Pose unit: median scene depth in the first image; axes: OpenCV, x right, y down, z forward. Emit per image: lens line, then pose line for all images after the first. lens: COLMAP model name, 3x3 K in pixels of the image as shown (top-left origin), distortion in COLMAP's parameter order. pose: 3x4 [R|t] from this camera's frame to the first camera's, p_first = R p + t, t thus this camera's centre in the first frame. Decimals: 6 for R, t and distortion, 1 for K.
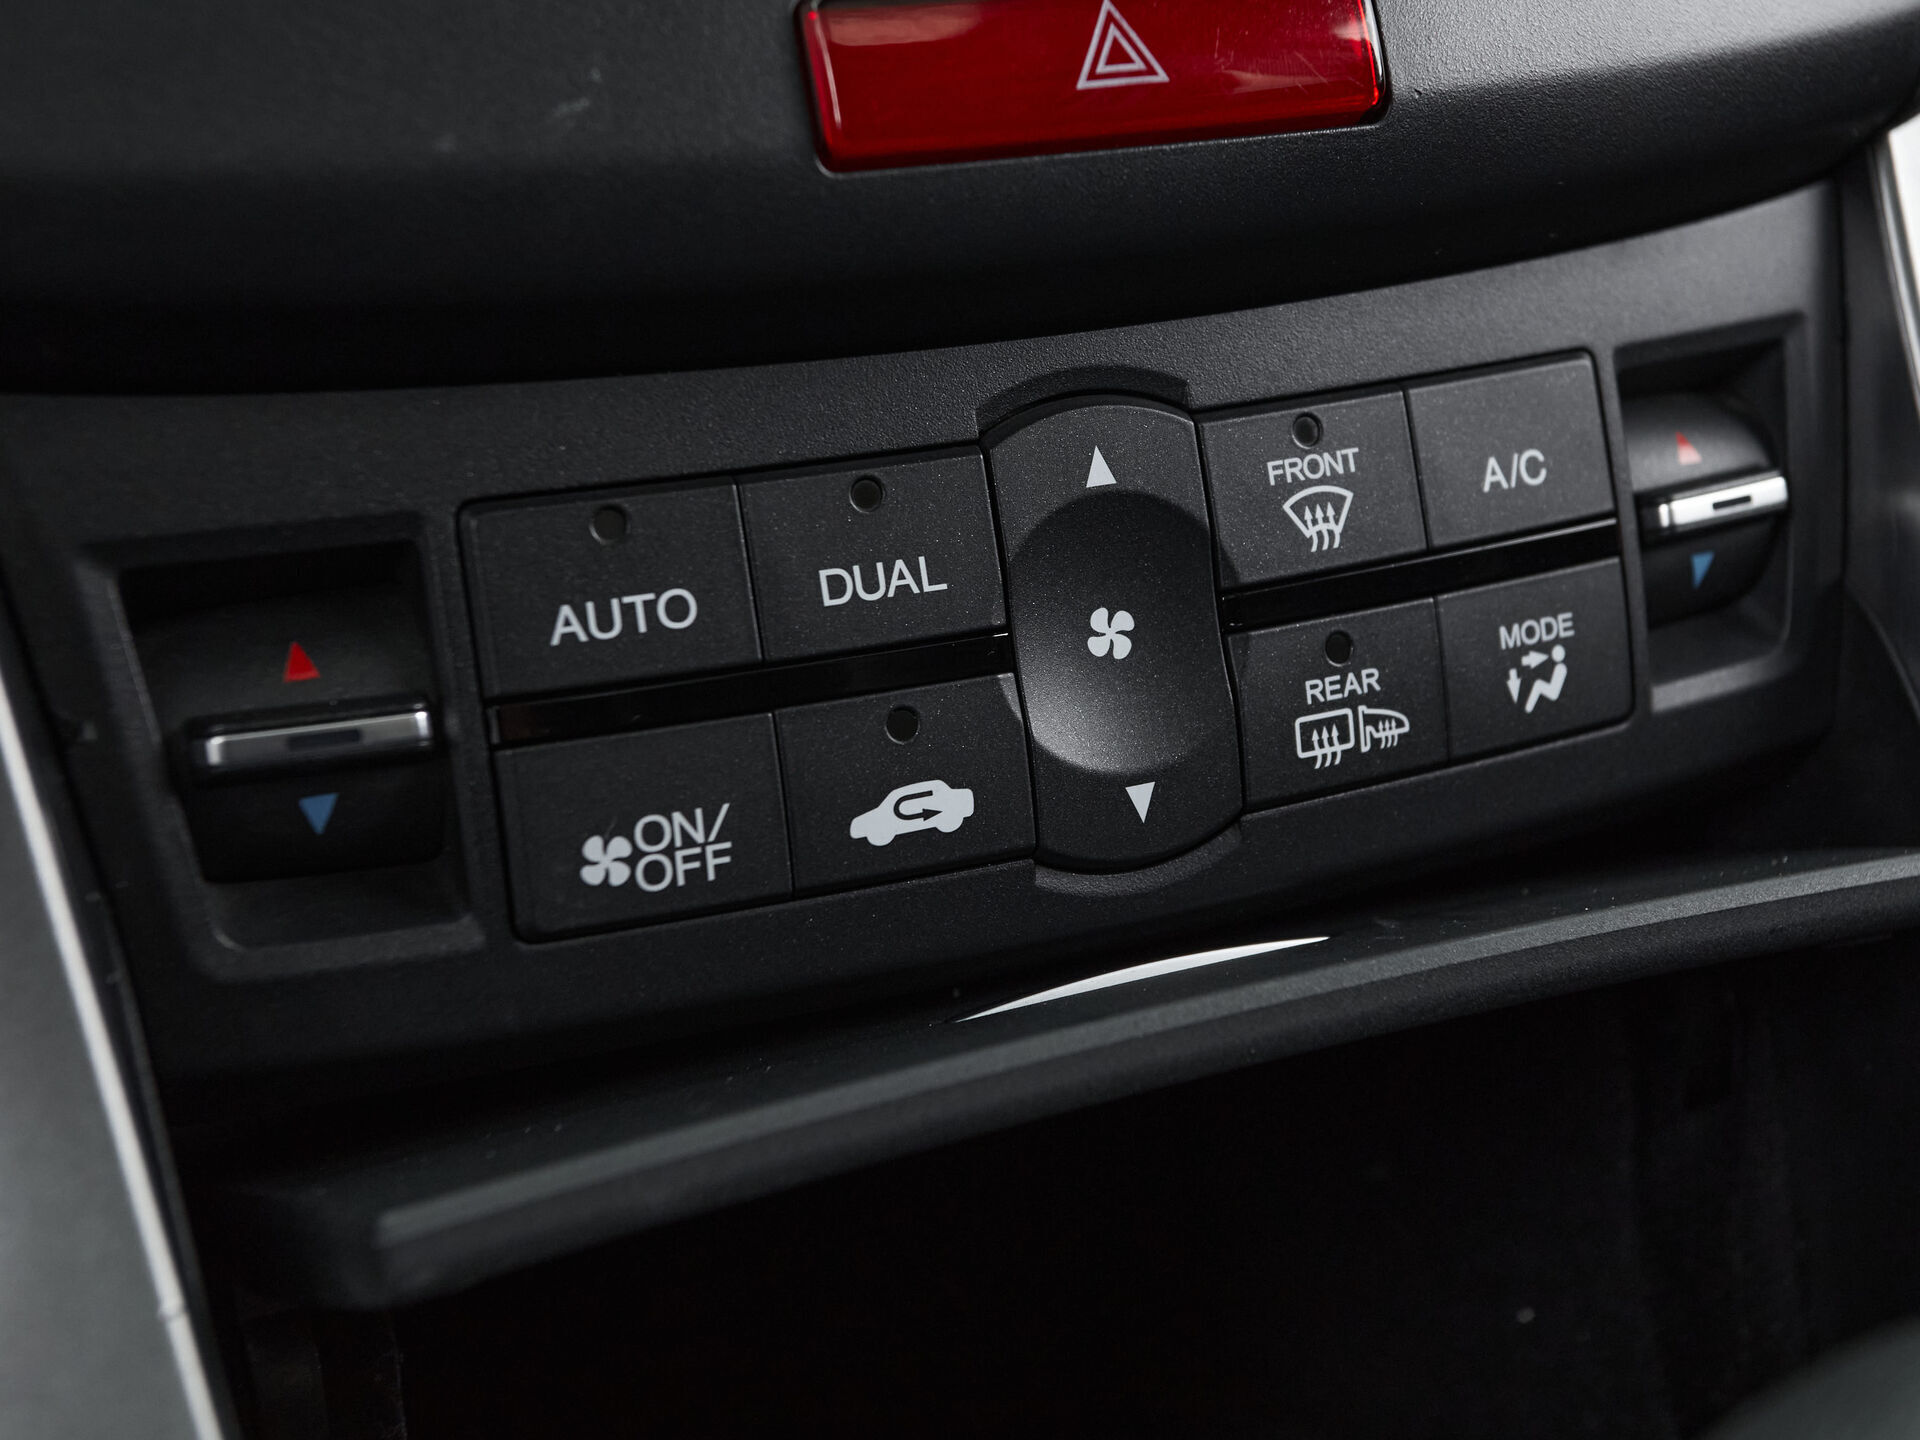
lens RADIAL K [[2191.1, 0, 945.1], [0, 2191.1, 719.1], [0, 0, 1]] dist [0.023007, 0.000000]
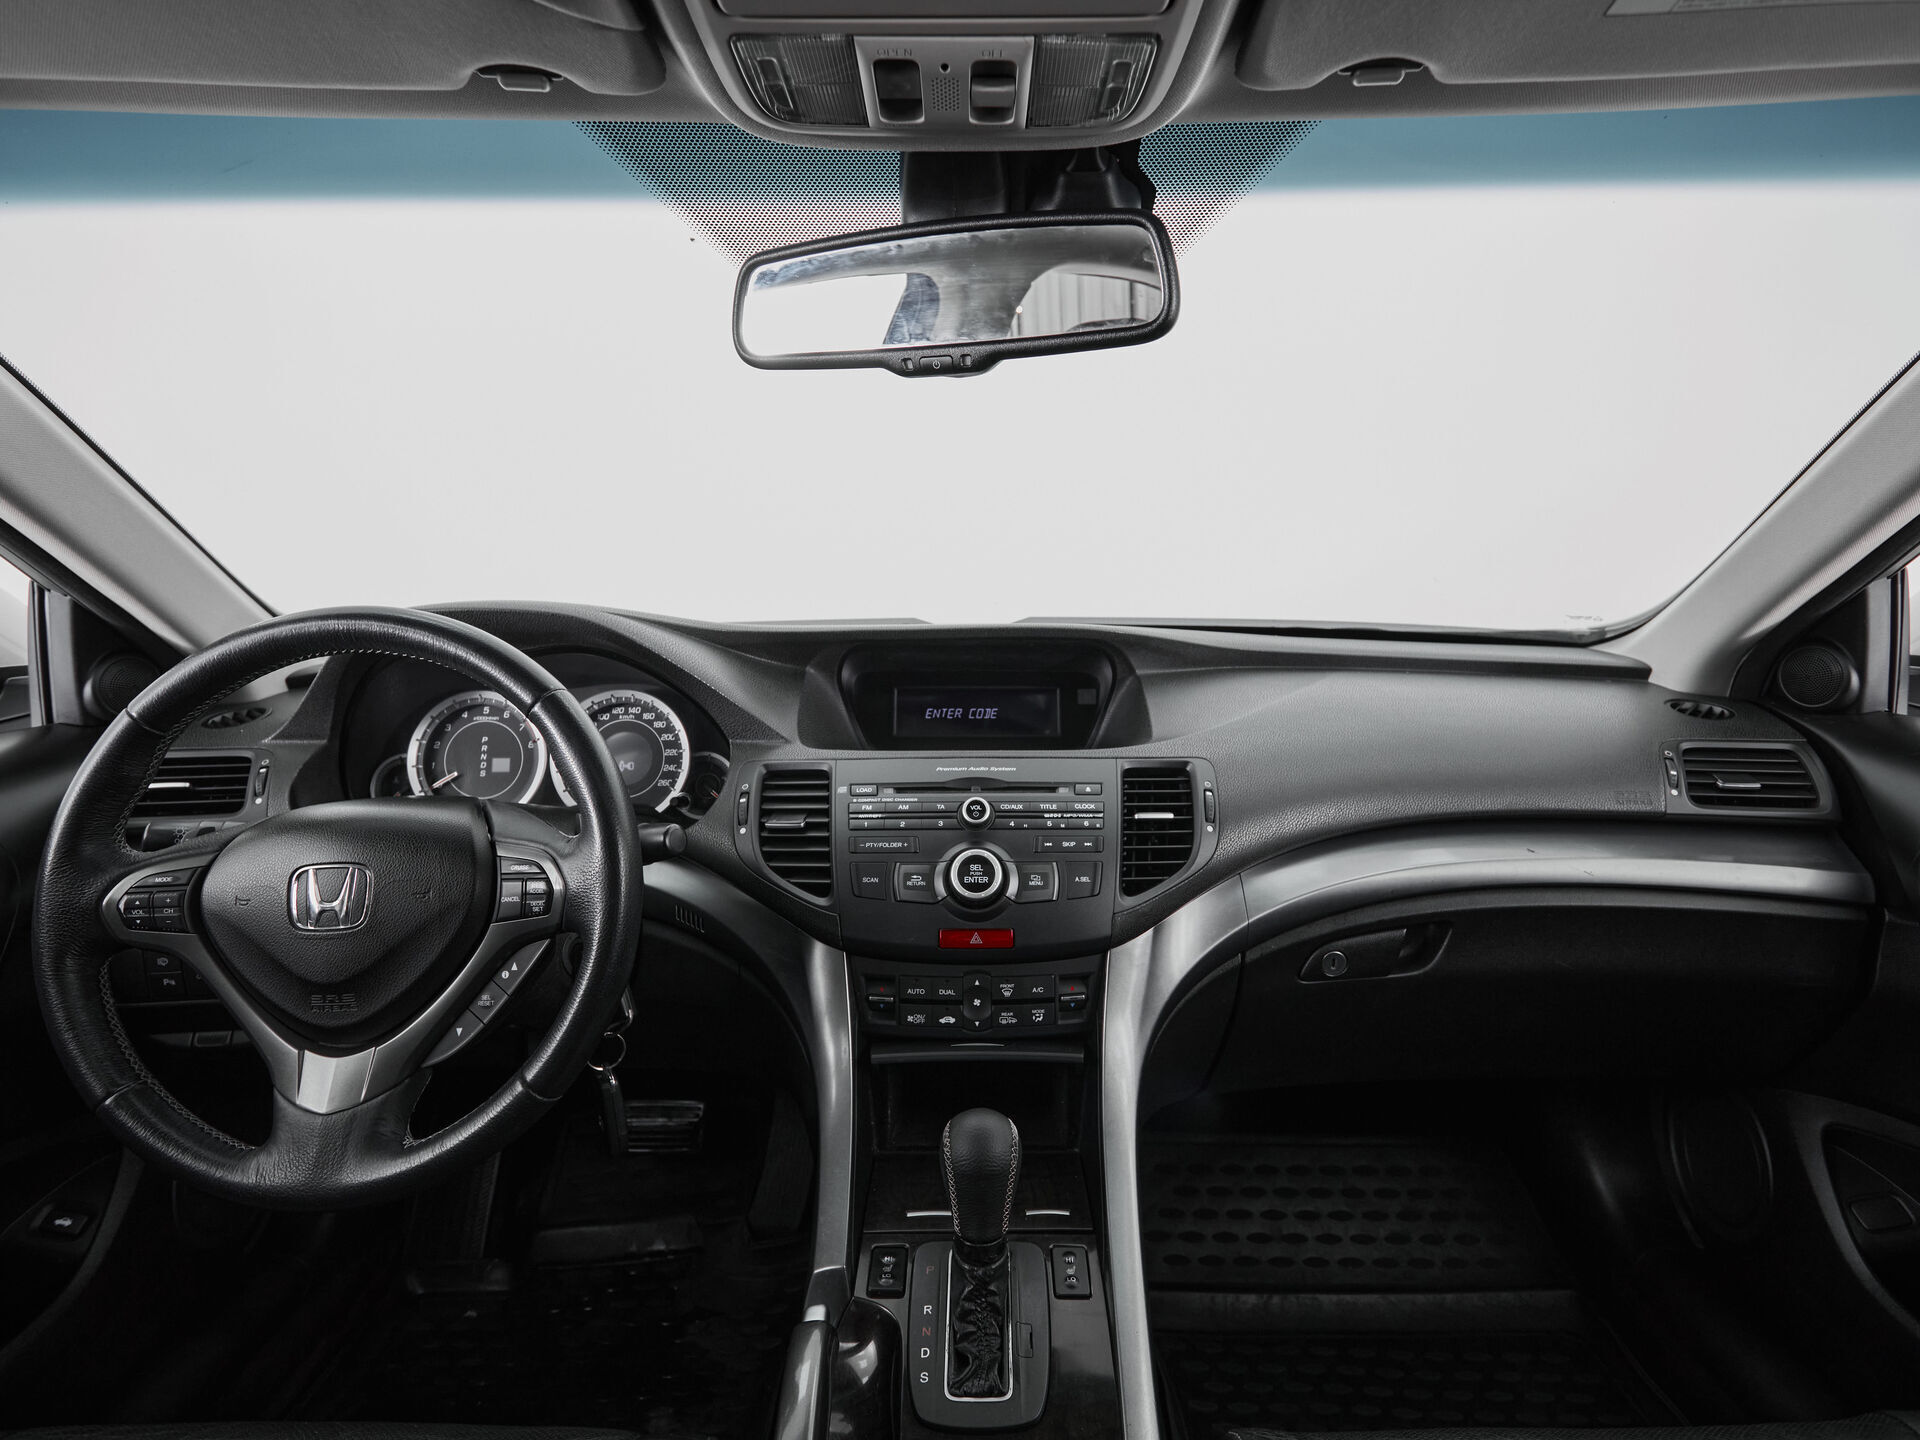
lens RADIAL K [[939.3, 0, 963.8], [0, 939.3, 702.4], [0, 0, 1]] dist [-0.010736, 0.000453]
pose [[0.920953, 0.126649, -0.368519, 1.161466], [-0.157105, 0.986120, -0.053716, -0.932226], [0.356601, 0.107366, 0.928067, -2.334120]]
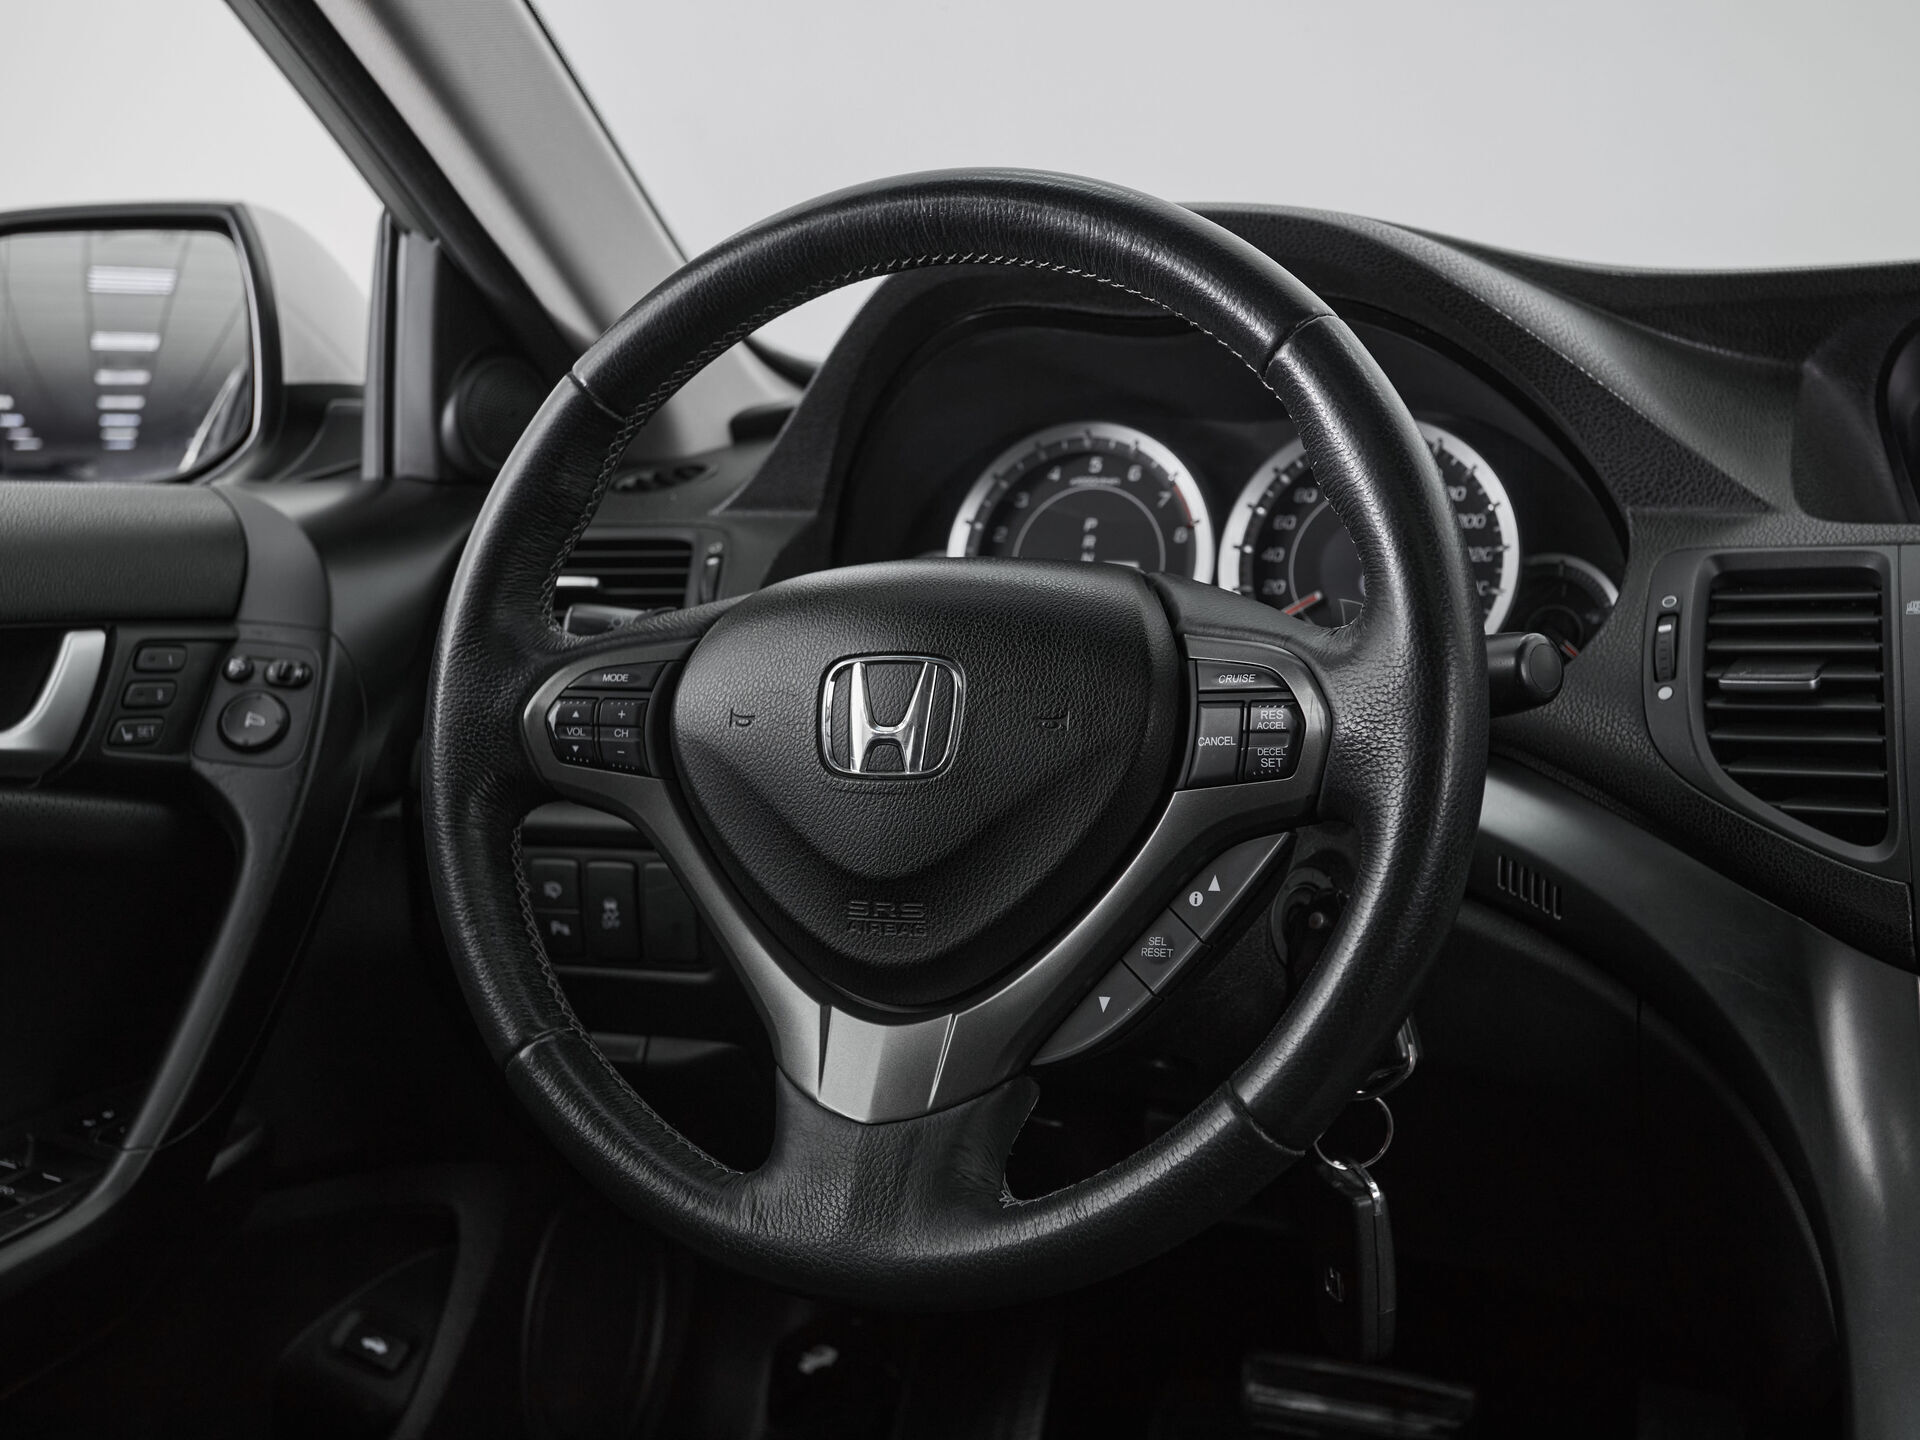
lens RADIAL K [[2191.1, 0, 949.4], [0, 2191.1, 719.2], [0, 0, 1]] dist [0.023007, 0.000000]
pose [[0.666774, 0.163500, -0.727104, 1.007665], [-0.209537, 0.977410, 0.027634, -0.309119], [0.715197, 0.133929, 0.685971, -2.637622]]
